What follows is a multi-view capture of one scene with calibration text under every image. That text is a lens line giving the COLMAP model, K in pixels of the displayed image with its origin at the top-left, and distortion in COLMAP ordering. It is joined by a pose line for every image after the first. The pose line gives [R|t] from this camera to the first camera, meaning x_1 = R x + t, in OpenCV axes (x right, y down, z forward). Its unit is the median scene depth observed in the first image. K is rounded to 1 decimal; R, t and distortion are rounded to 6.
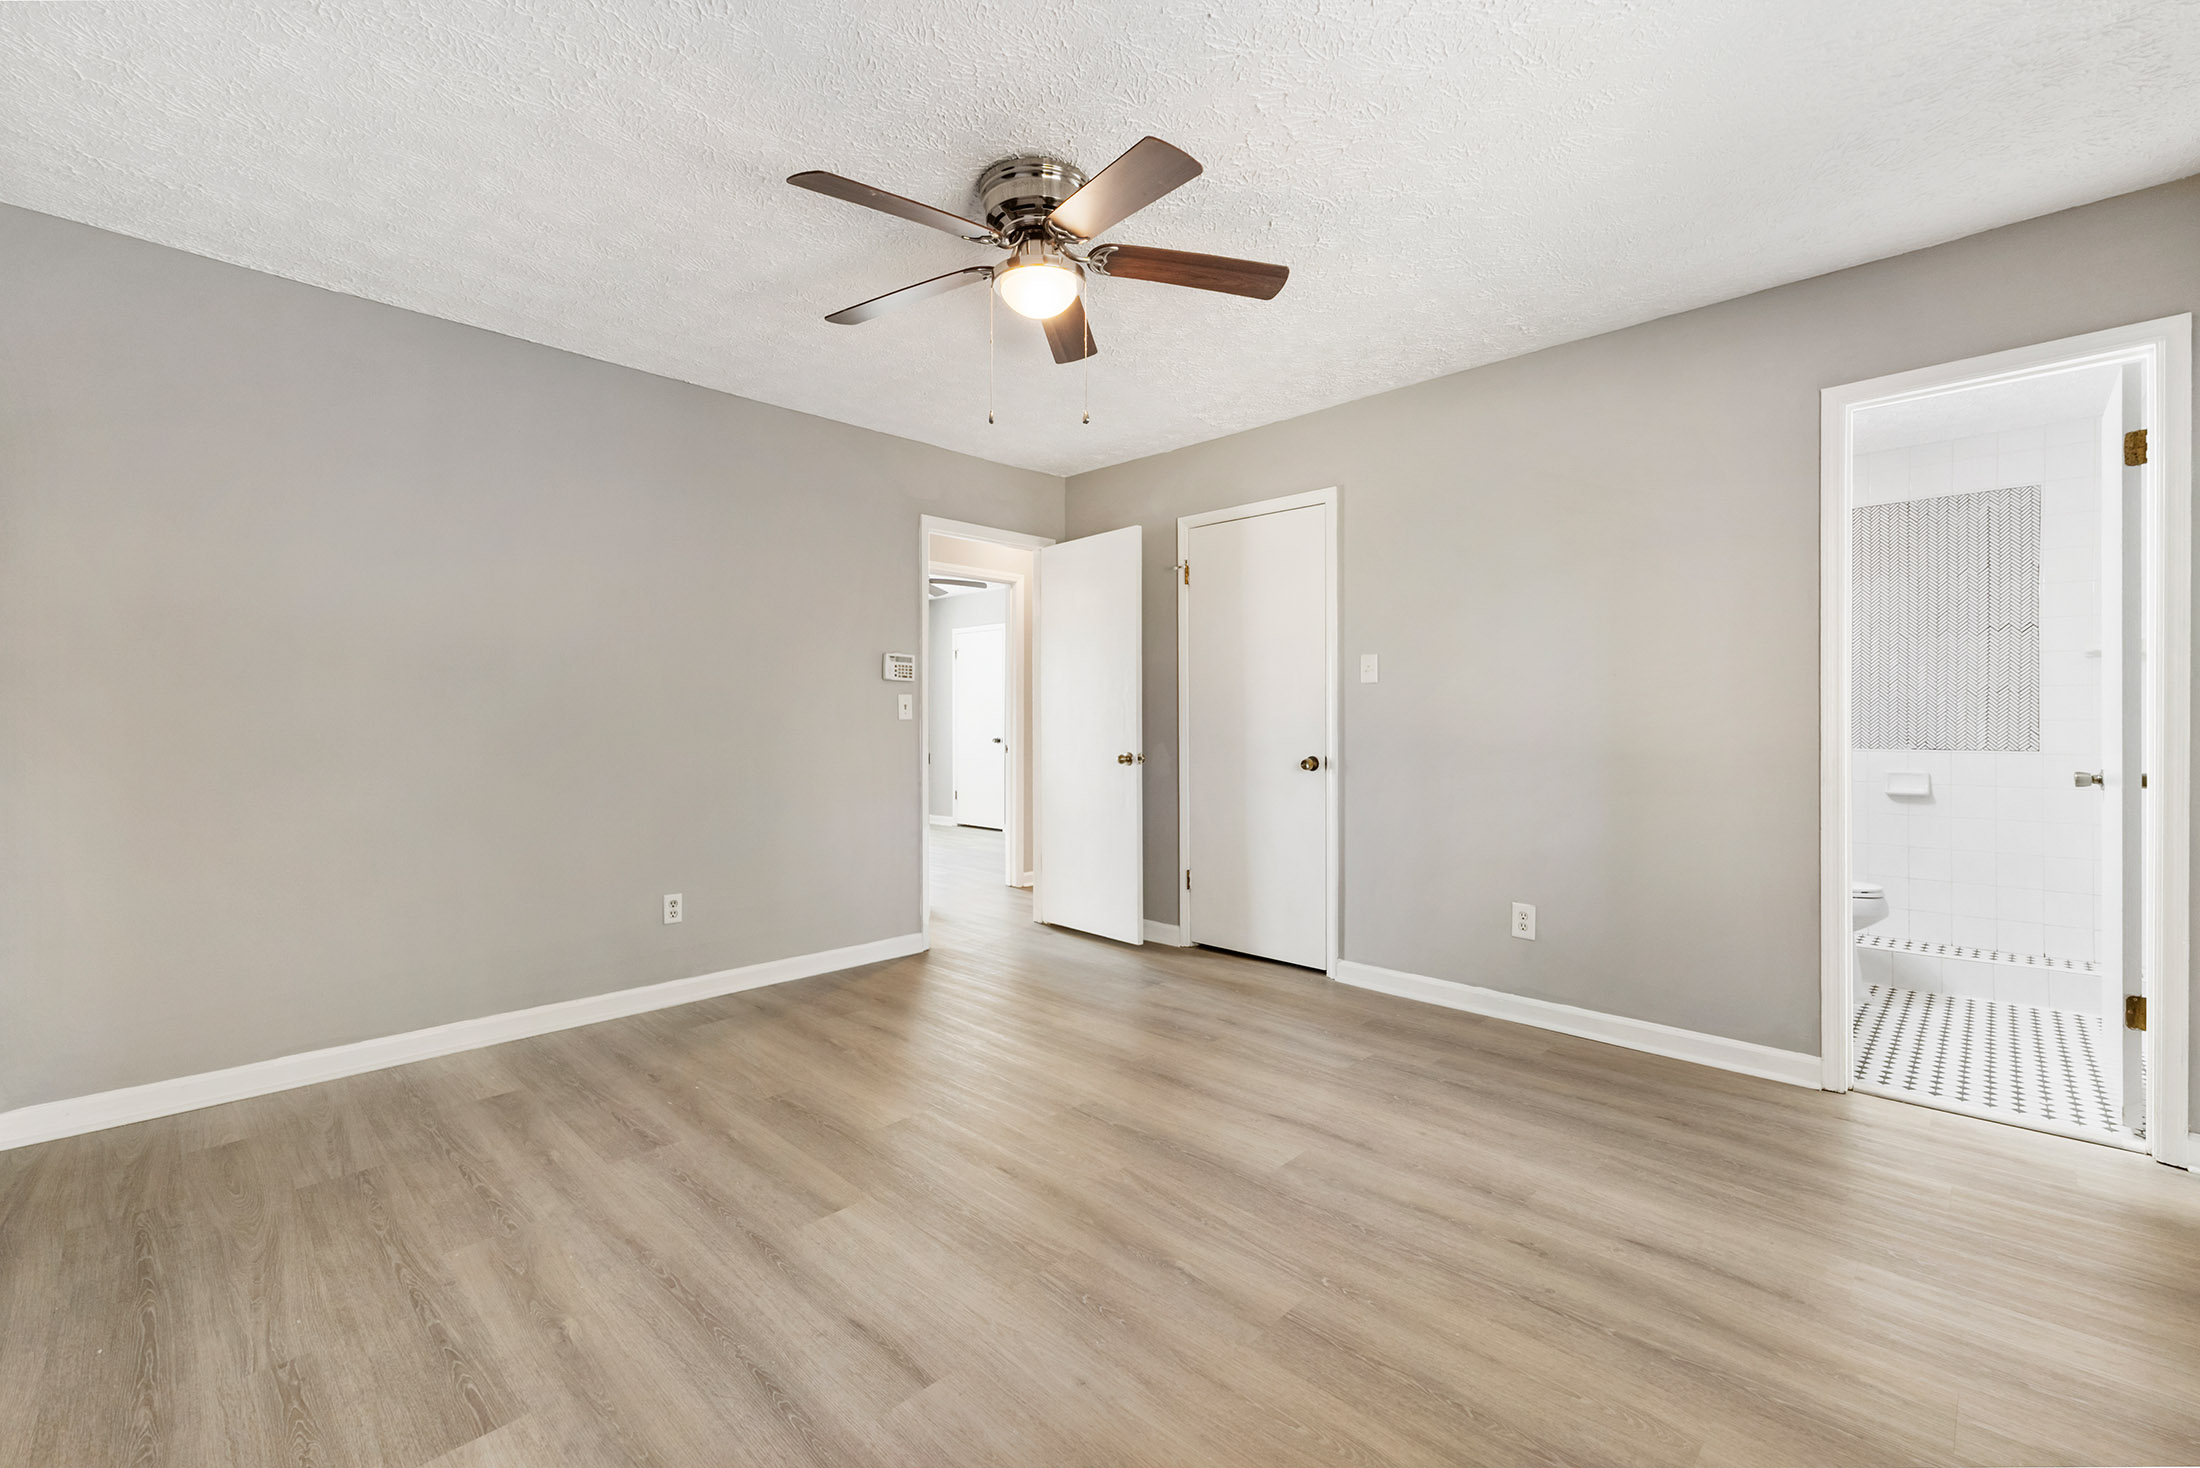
lens RADIAL K [[932.3, 0, 1097.1], [0, 932.3, 722.1], [0, 0, 1]] dist [0.004308, 0.000661]
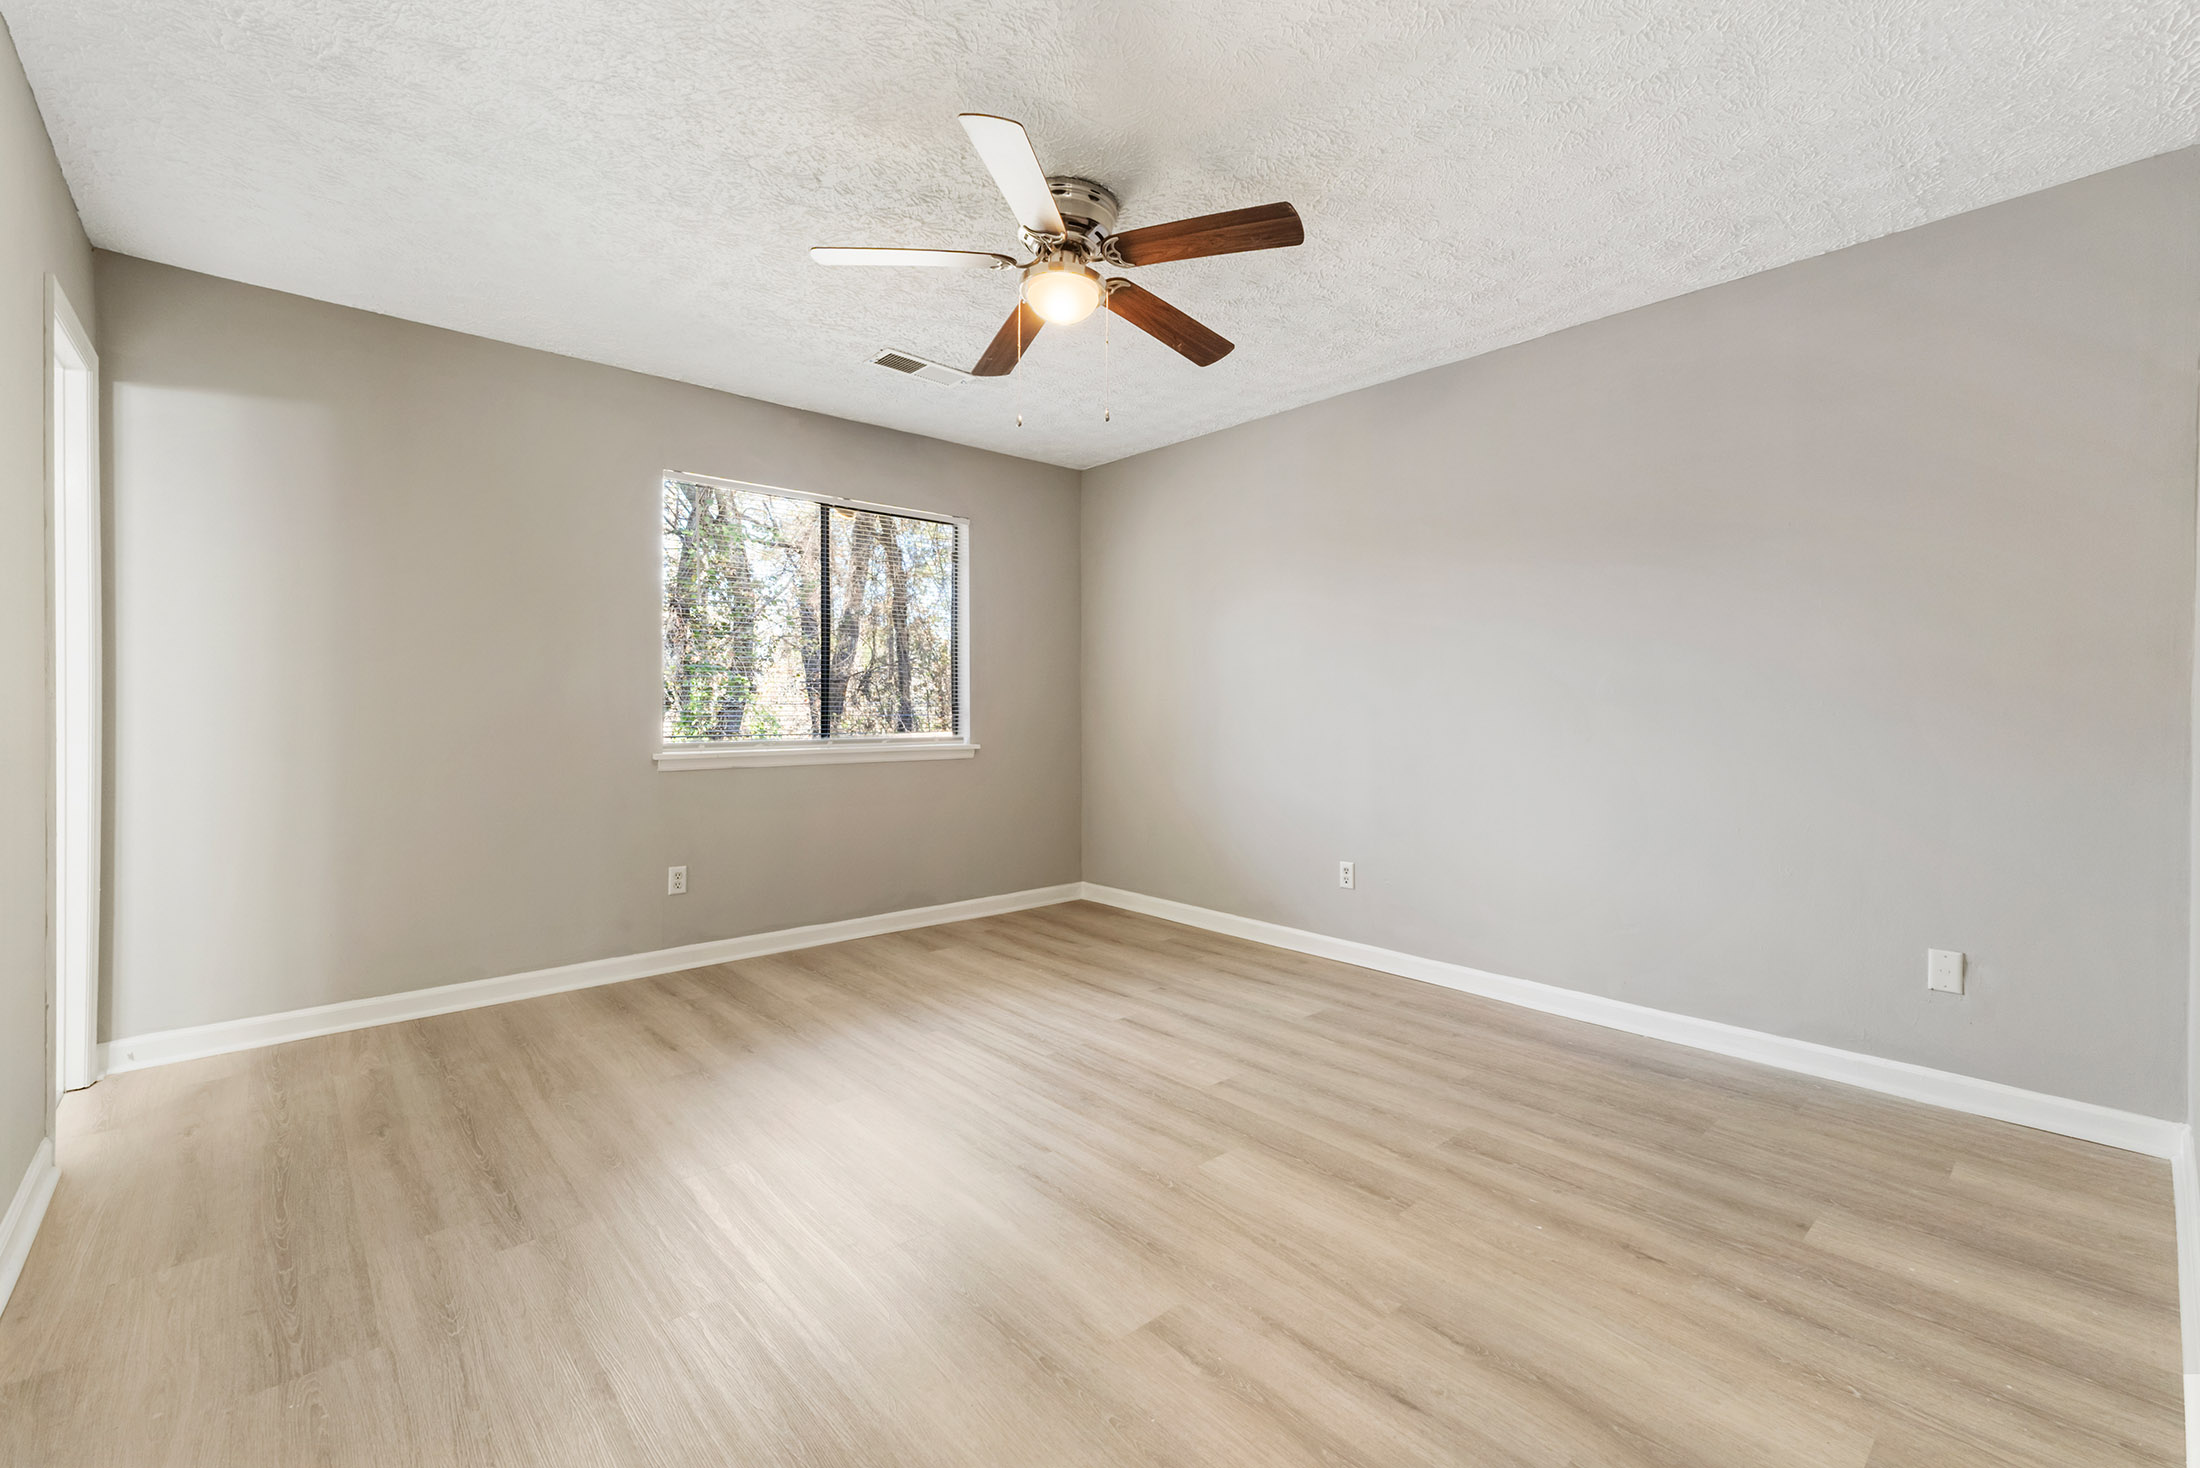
lens RADIAL K [[932.3, 0, 1103.0], [0, 932.3, 722.6], [0, 0, 1]] dist [0.004308, 0.000661]
pose [[-0.998055, -0.001879, 0.062308, -0.184893], [-0.001254, 0.999949, 0.010059, 0.010506], [-0.062324, 0.009961, -0.998006, 2.169425]]
